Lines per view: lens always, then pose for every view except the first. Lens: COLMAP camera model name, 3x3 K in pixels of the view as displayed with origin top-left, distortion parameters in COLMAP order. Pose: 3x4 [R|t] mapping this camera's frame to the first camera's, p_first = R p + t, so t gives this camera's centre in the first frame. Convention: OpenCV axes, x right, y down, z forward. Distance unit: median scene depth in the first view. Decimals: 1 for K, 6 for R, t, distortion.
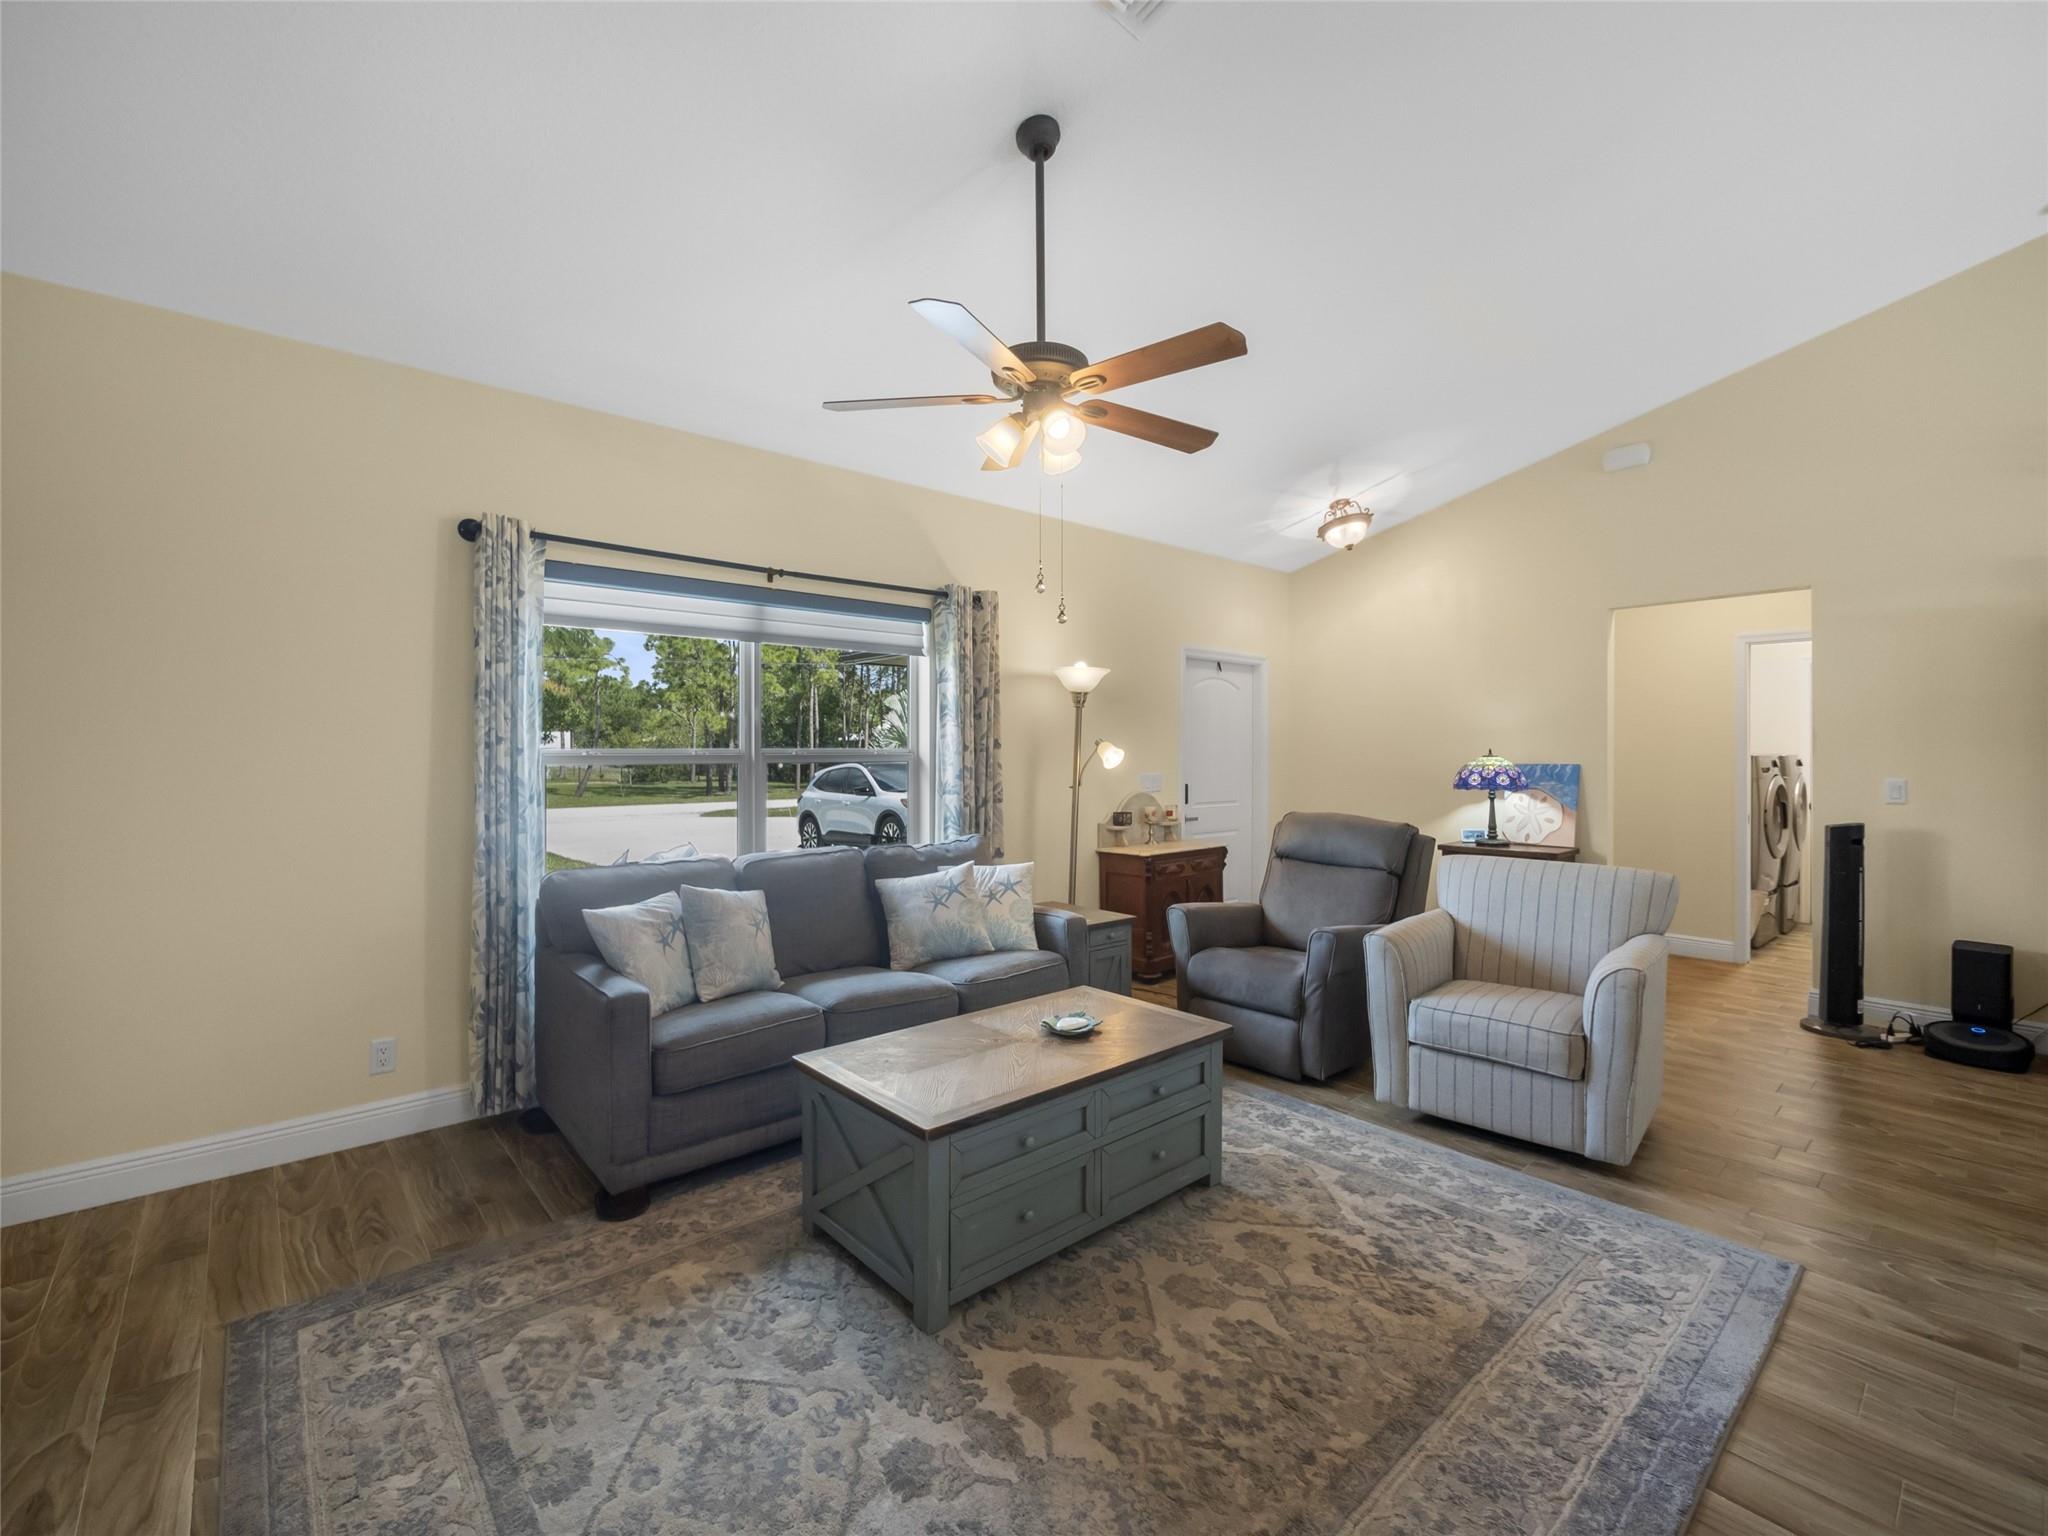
lens RADIAL K [[882.1, 0, 1019.2], [0, 882.1, 760.7], [0, 0, 1]] dist [-0.007095, -0.000448]
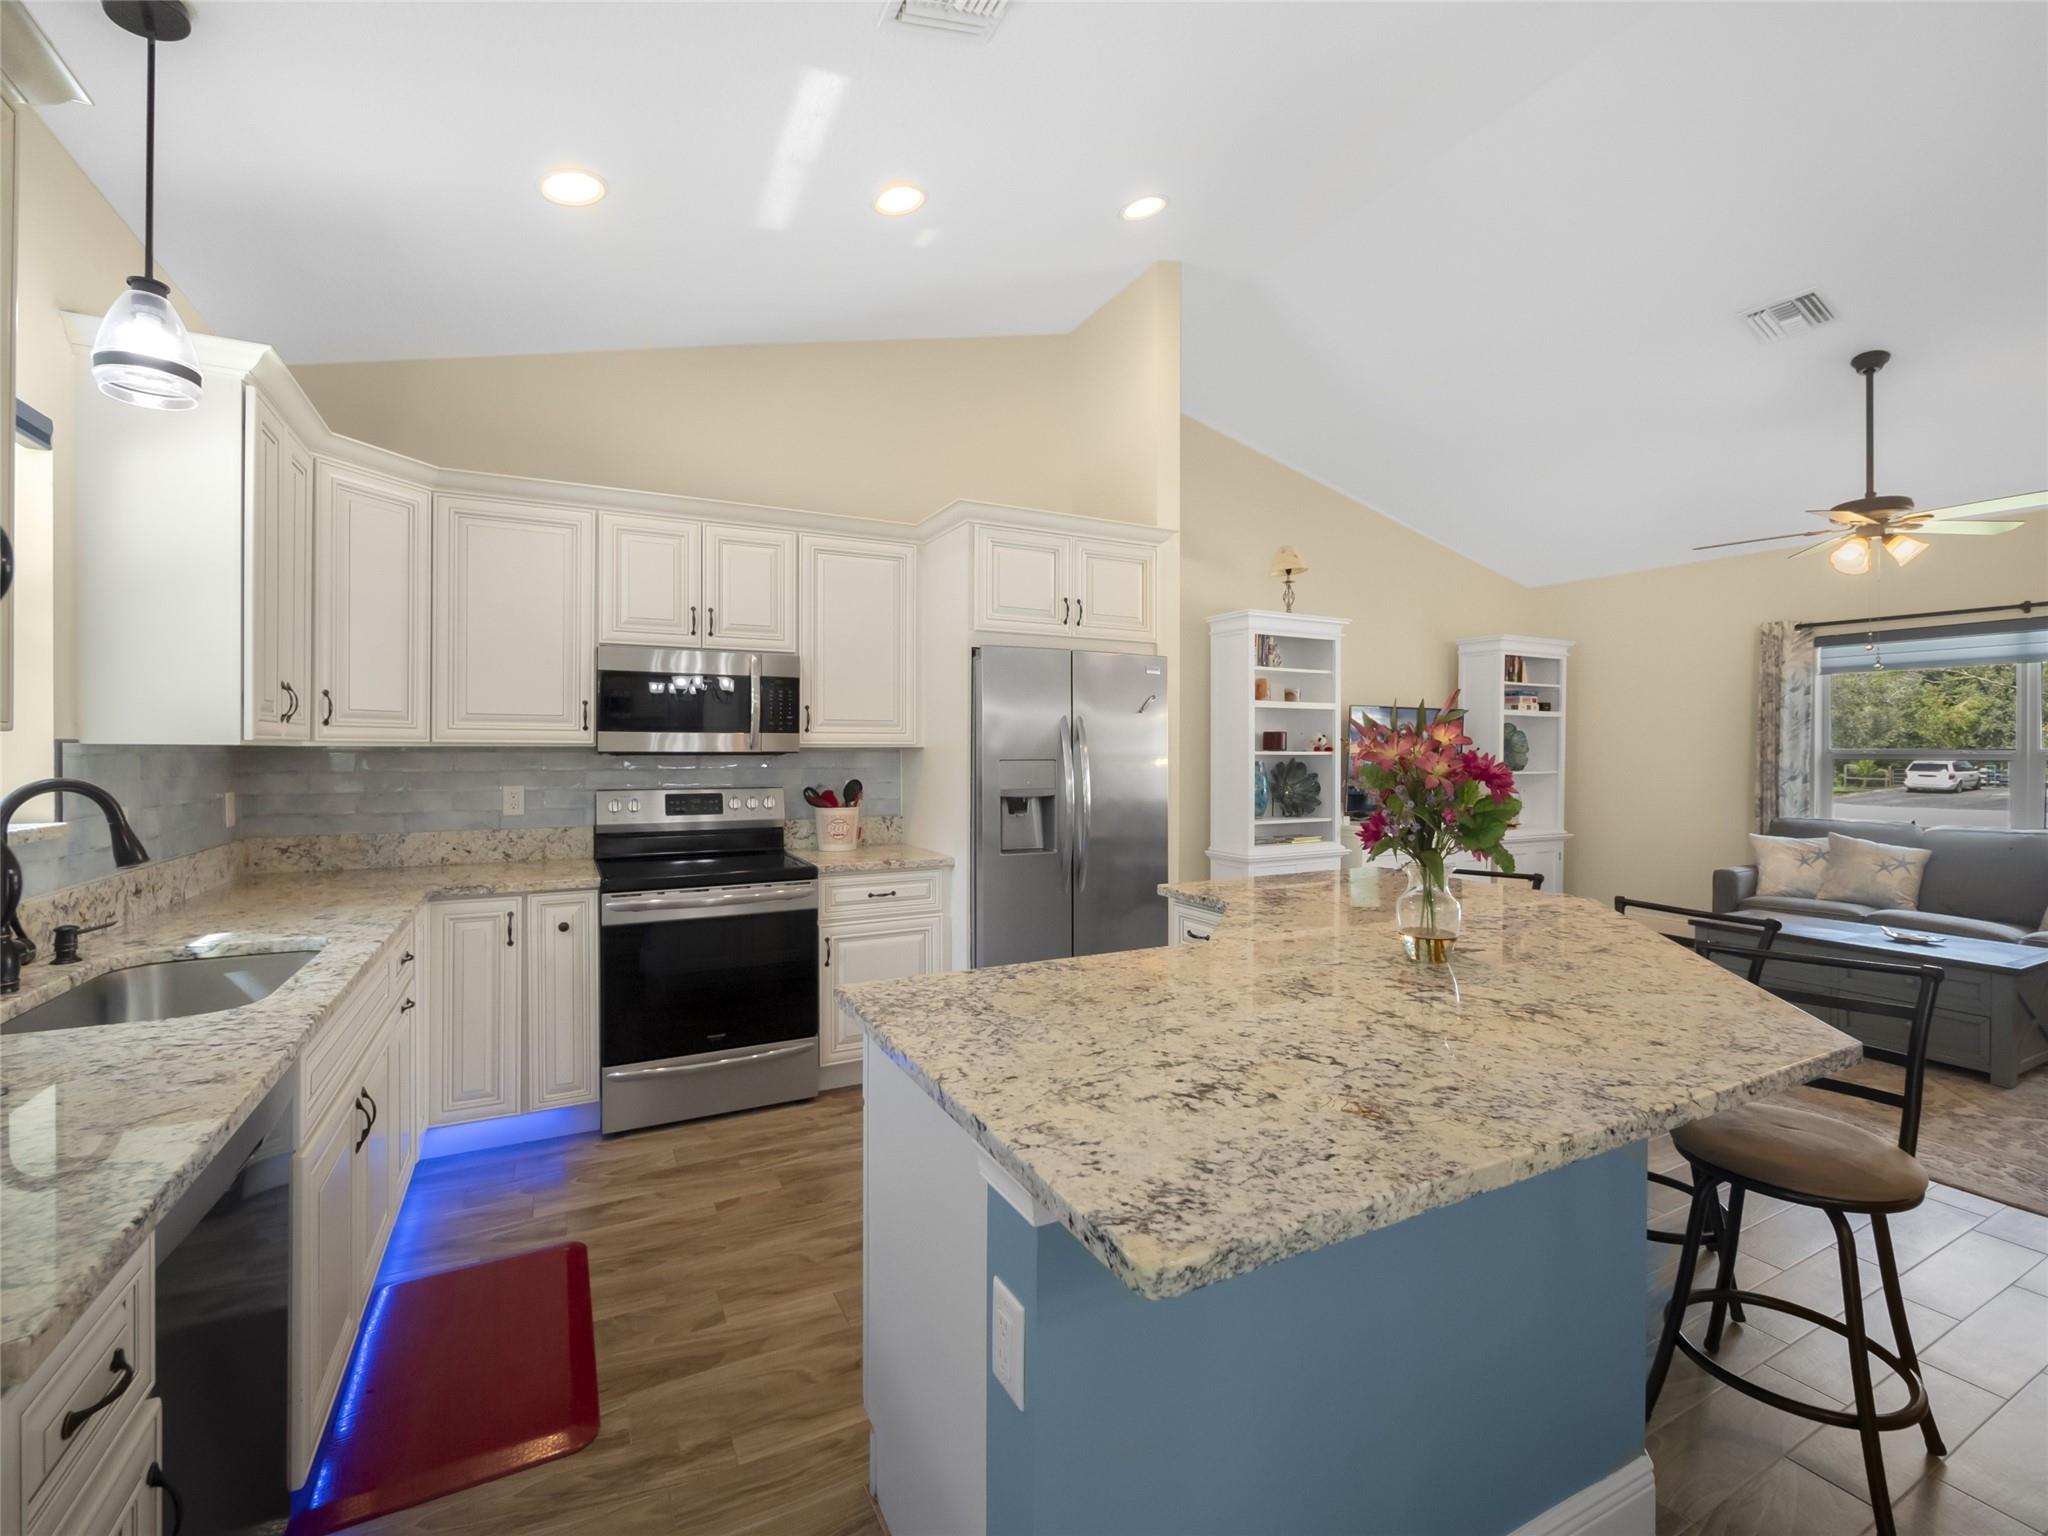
lens RADIAL K [[887.1, 0, 1016.4], [0, 887.1, 751.6], [0, 0, 1]] dist [-0.006119, -0.000130]
pose [[-0.232118, 0.001963, -0.972686, 2.219507], [-0.011243, 0.999926, 0.004701, -0.000359], [0.972623, 0.012027, -0.232079, -0.146465]]
